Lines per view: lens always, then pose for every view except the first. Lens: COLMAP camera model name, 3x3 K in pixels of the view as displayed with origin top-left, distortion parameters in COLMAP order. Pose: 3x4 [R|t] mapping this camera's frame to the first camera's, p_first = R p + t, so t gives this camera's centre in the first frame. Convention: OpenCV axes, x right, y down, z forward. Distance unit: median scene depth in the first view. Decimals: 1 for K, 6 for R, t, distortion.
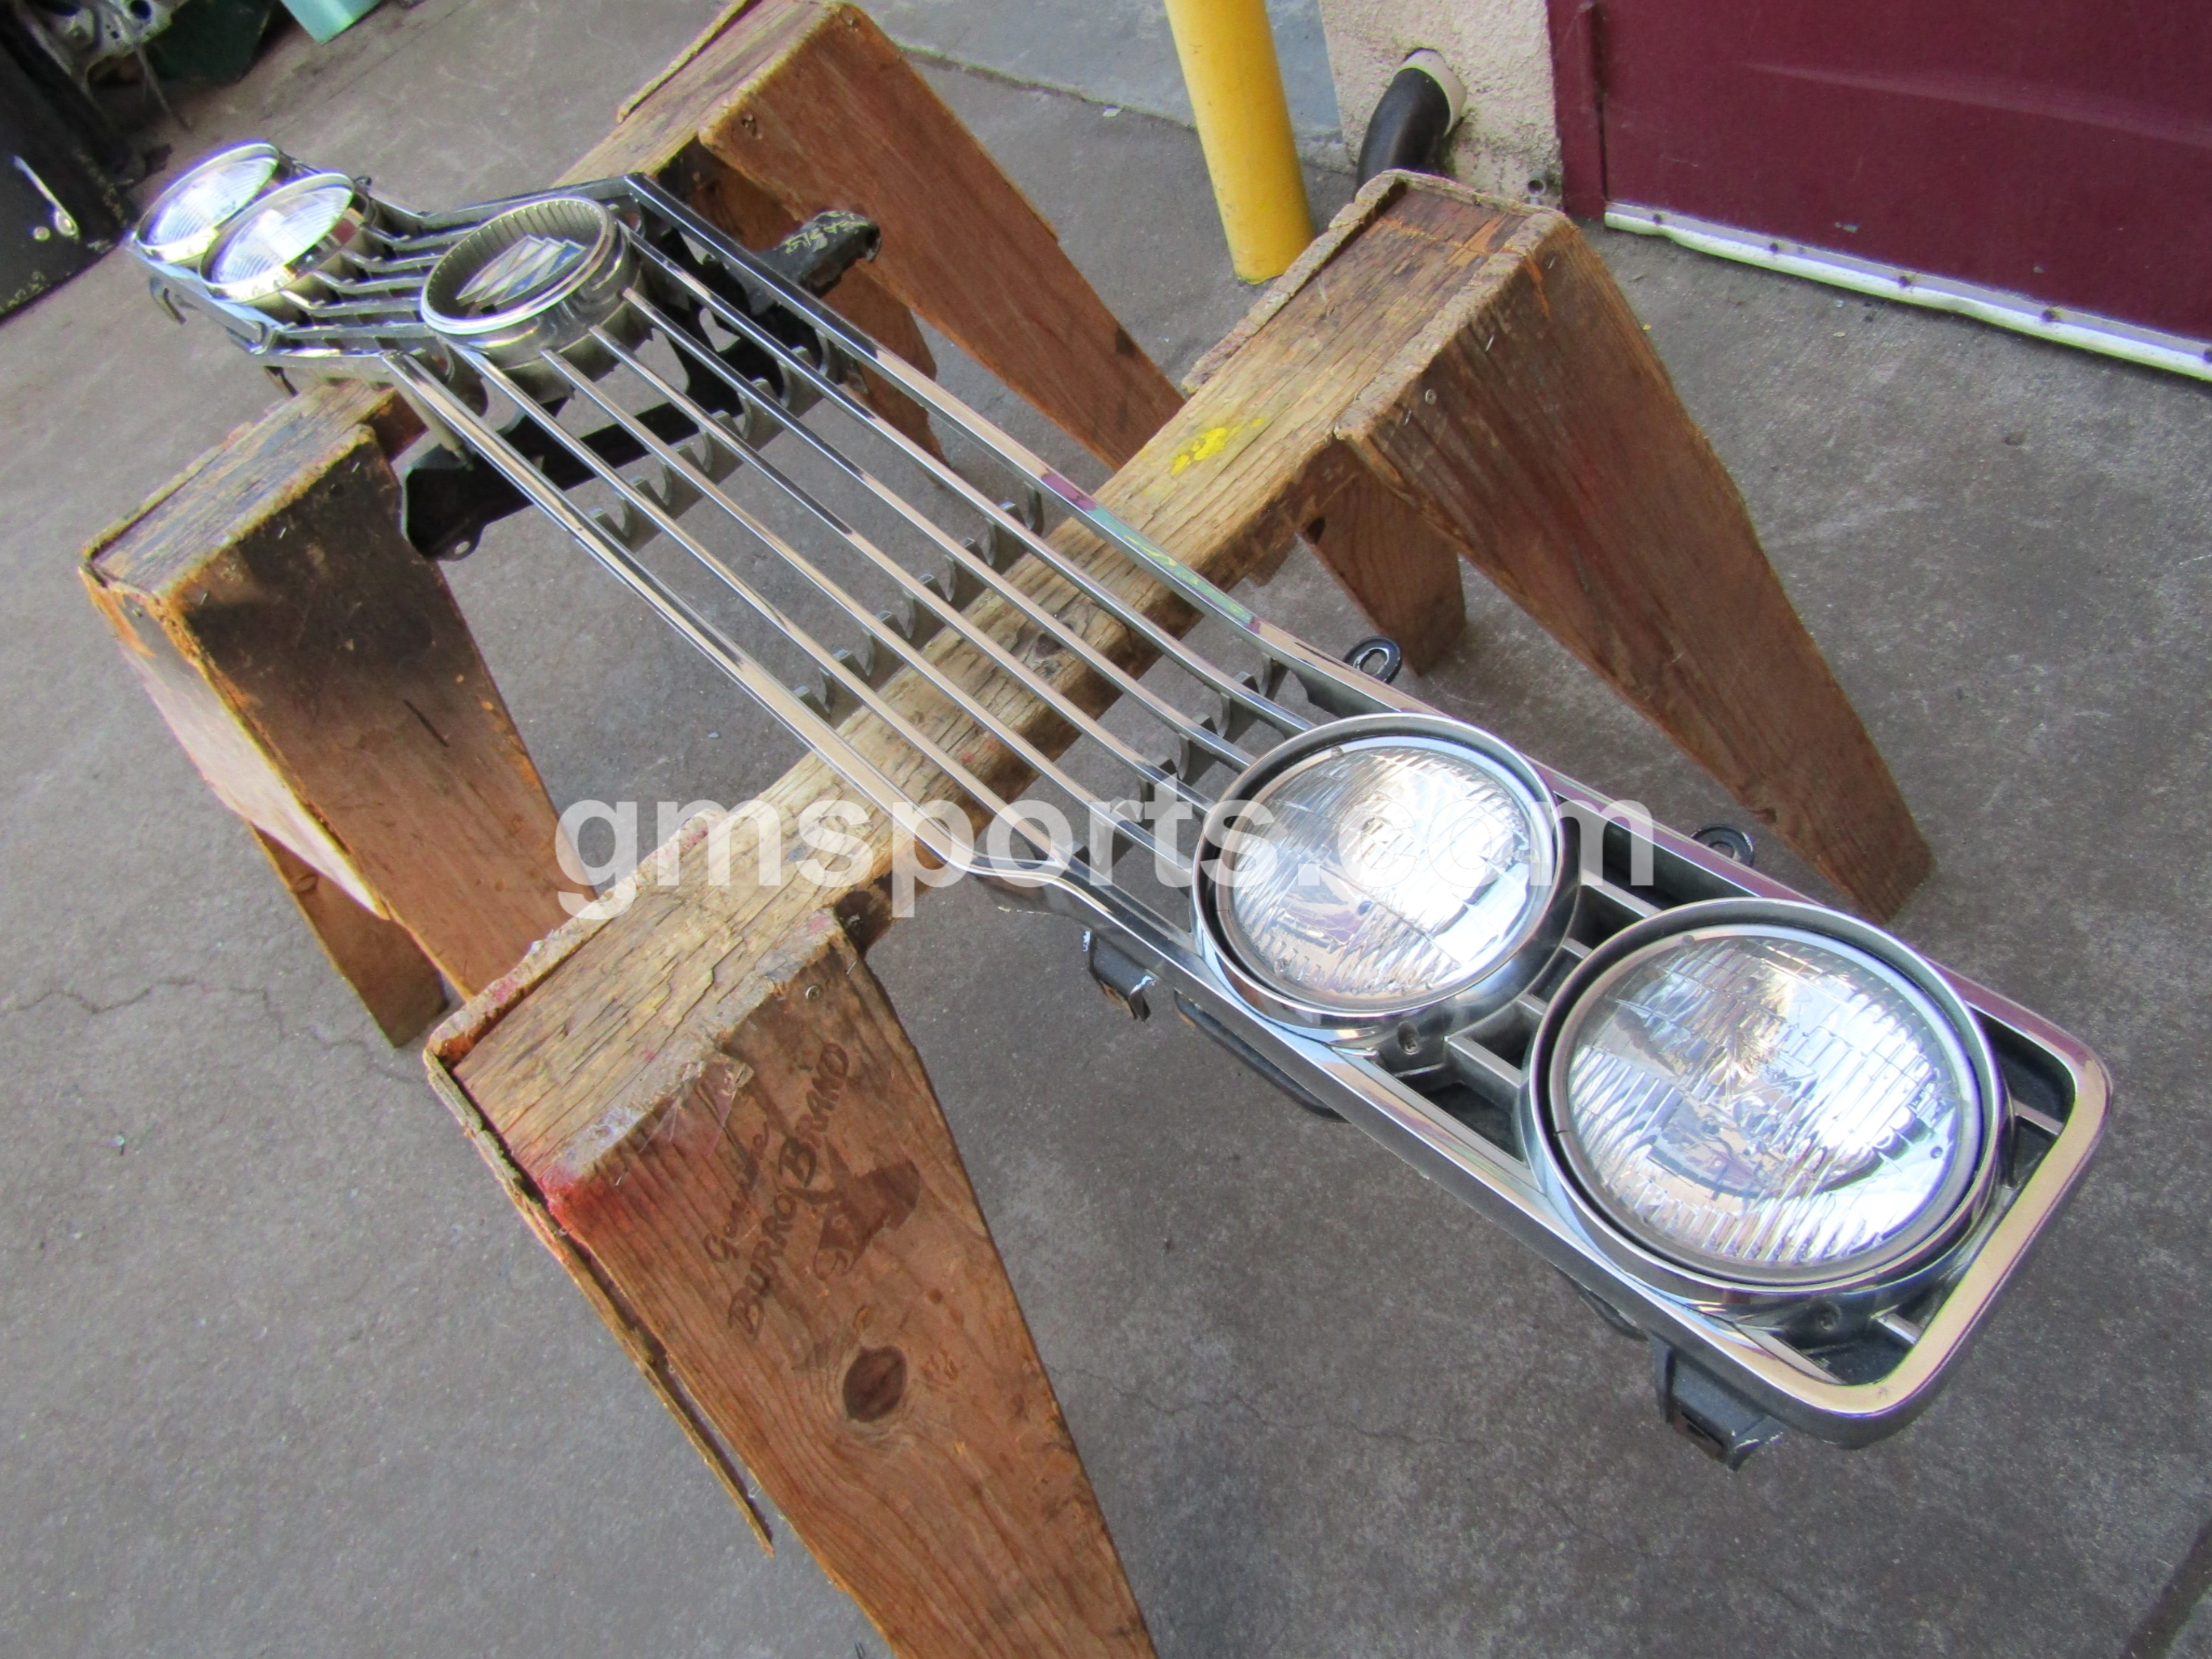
lens RADIAL K [[1562.6, 0, 1108.6], [0, 1562.6, 838.2], [0, 0, 1]] dist [-0.003927, -0.005107]
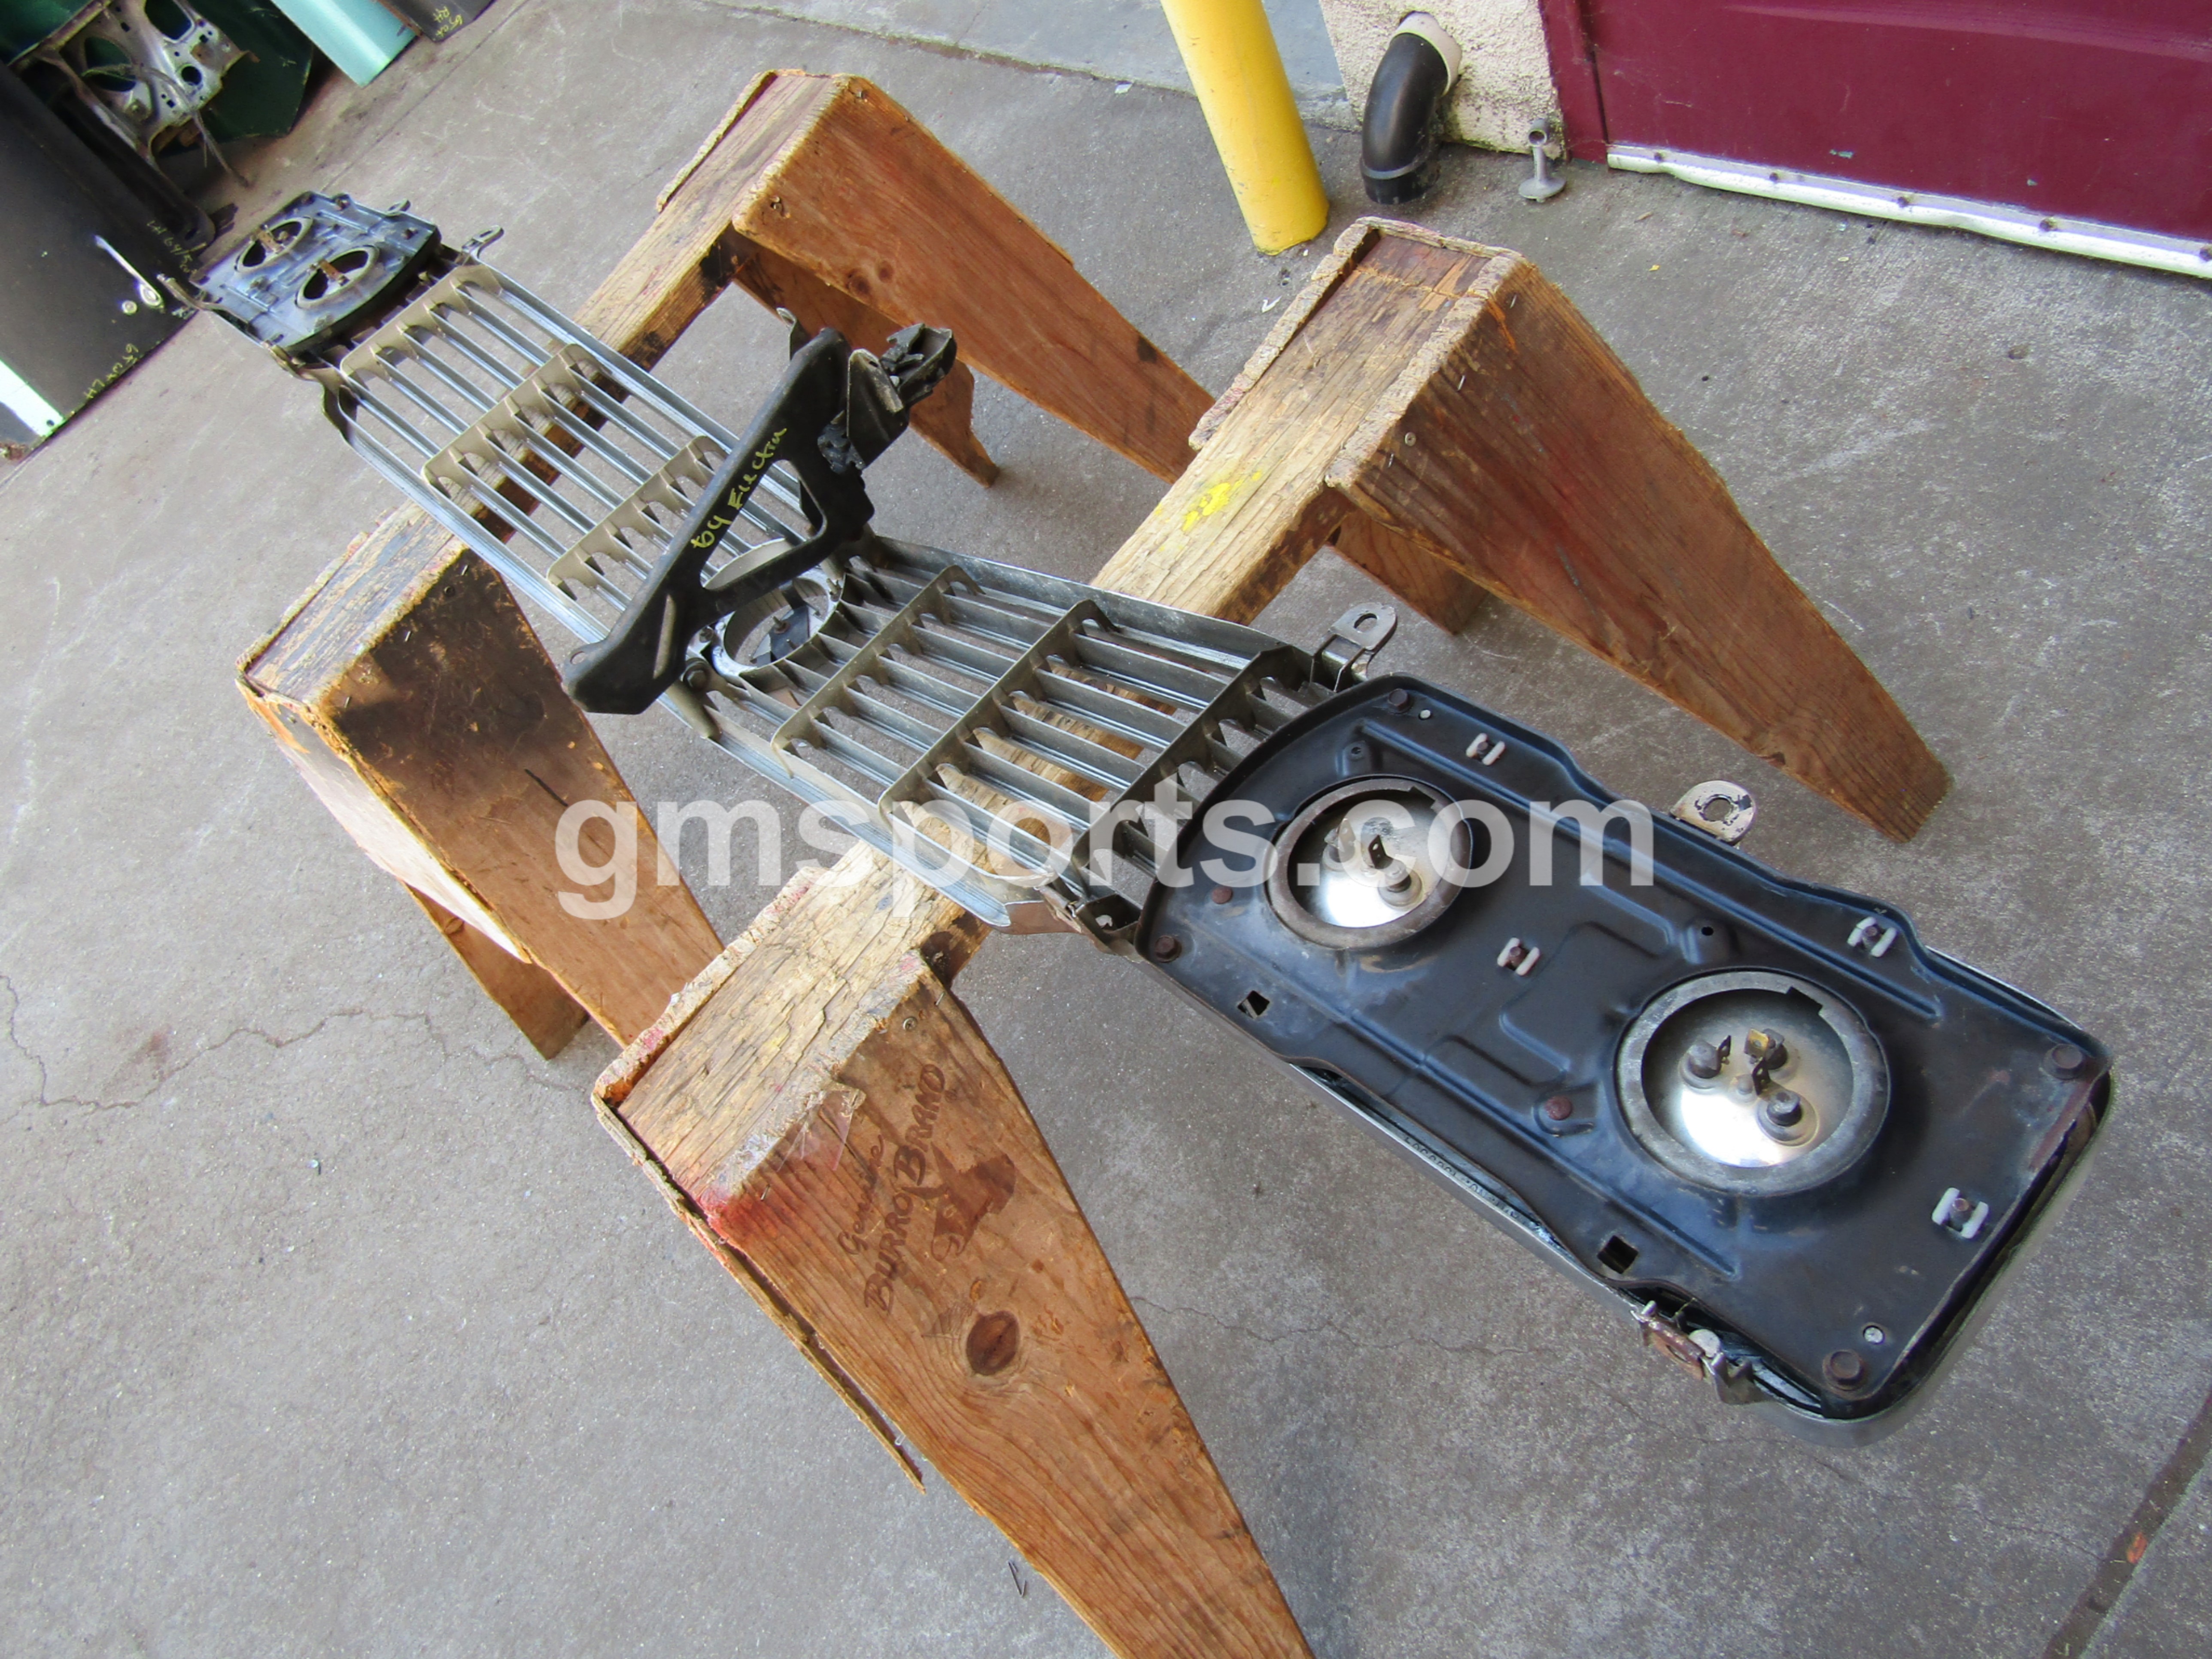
lens RADIAL K [[1562.6, 0, 1110.5], [0, 1562.6, 841.8], [0, 0, 1]] dist [-0.003927, -0.005107]
pose [[0.994154, -0.088106, -0.062412, 0.025958], [0.091140, 0.994701, 0.047569, -0.044493], [0.057890, -0.052980, 0.996916, -0.086708]]
